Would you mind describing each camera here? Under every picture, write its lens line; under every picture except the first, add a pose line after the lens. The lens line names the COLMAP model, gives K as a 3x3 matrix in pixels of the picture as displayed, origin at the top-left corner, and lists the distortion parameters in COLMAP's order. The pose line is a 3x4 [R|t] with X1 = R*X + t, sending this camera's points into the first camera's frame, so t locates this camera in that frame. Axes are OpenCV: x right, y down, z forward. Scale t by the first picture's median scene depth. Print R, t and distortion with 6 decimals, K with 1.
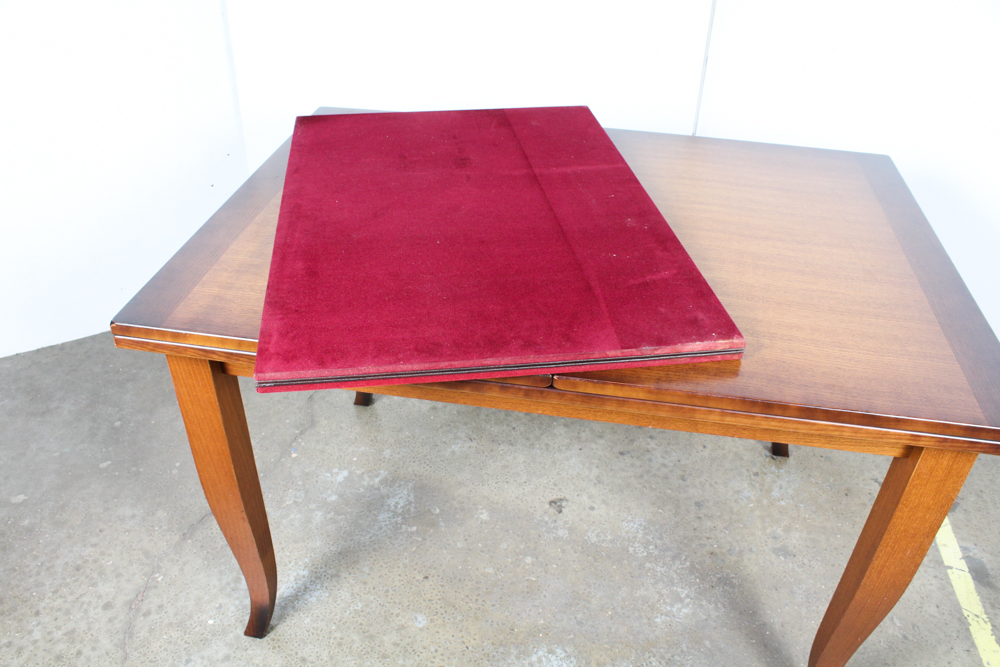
lens RADIAL K [[831.3, 0, 495.1], [0, 831.3, 344.1], [0, 0, 1]] dist [-0.177382, 0.159583]
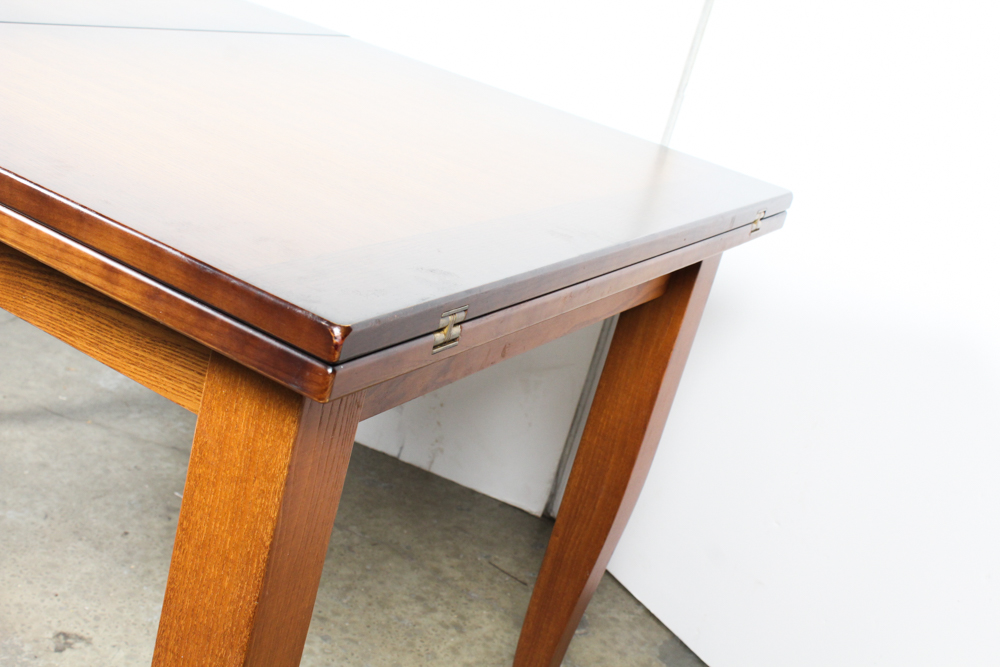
lens RADIAL K [[1276.1, 0, 500.0], [0, 1276.1, 333.5], [0, 0, 1]] dist [-0.073776, 0.045719]
pose [[0.913124, 0.319834, -0.252804, 0.483694], [-0.385427, 0.879338, -0.279663, 0.138399], [0.132855, 0.352805, 0.926217, 0.190881]]
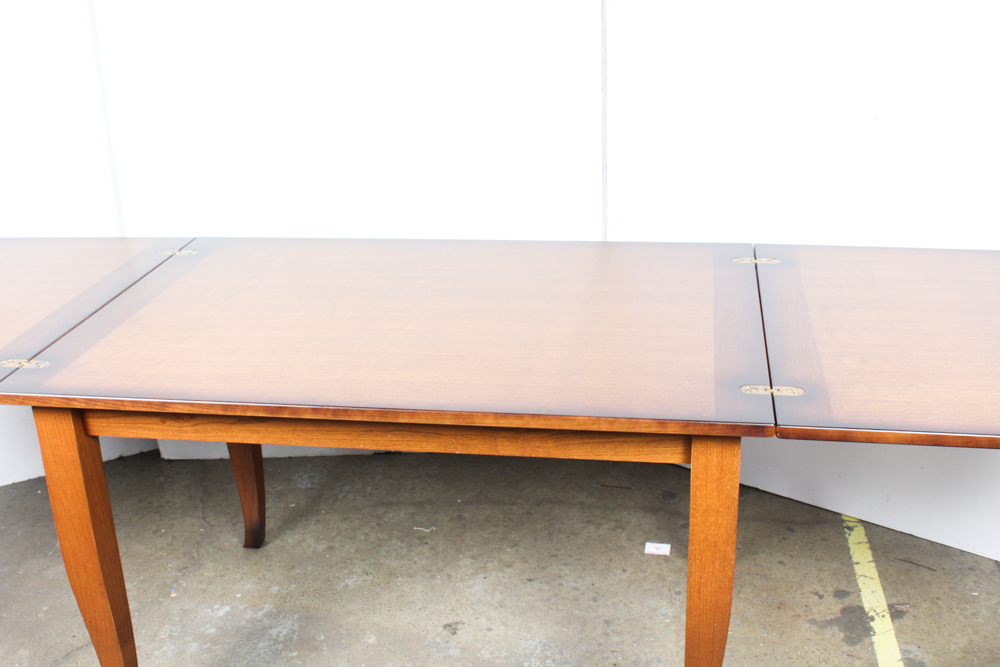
lens RADIAL K [[1199.6, 0, 500.0], [0, 1199.6, 333.5], [0, 0, 1]] dist [-0.097453, 0.135053]
pose [[0.998354, -0.052491, -0.023105, 0.176828], [0.044907, 0.966070, -0.254347, 0.218463], [0.035672, 0.252890, 0.966837, -0.371297]]
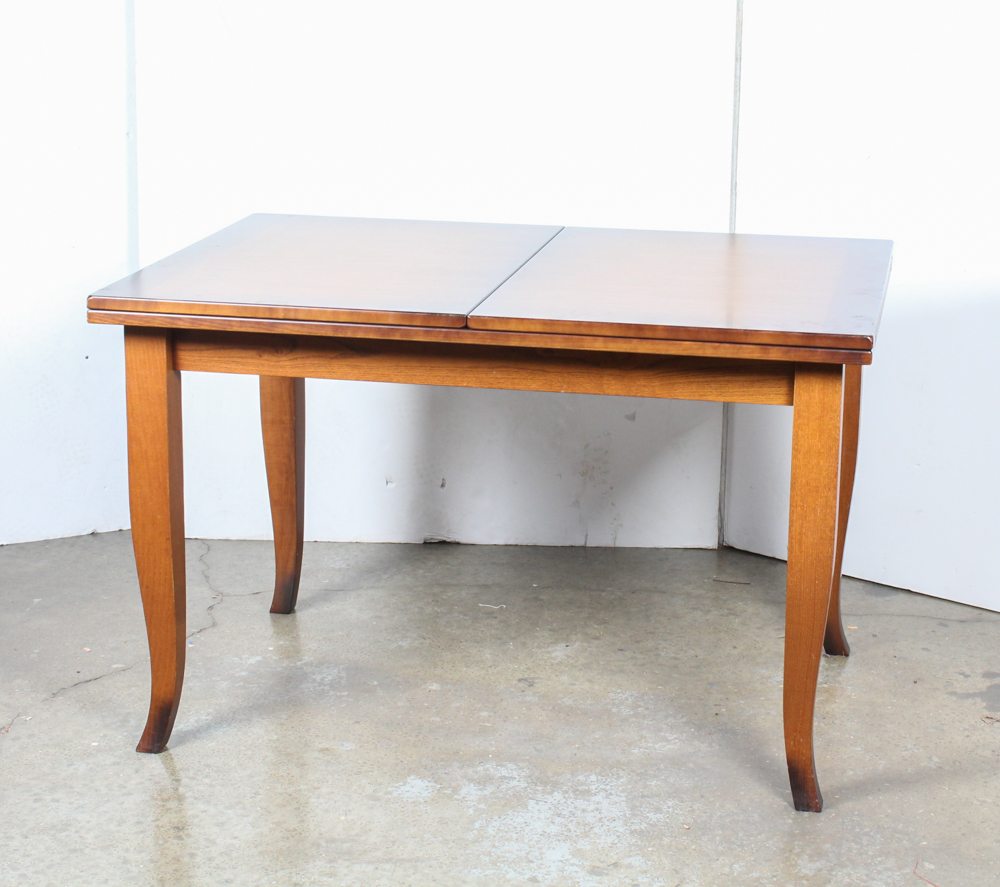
lens RADIAL K [[2380.7, 0, 560.3], [0, 2380.7, 370.6], [0, 0, 1]] dist [0.003928, -0.187395]
pose [[0.999840, -0.003659, -0.017511, 0.146427], [-0.003525, 0.919361, -0.393398, 0.812519], [0.017539, 0.393397, 0.919201, -1.194778]]
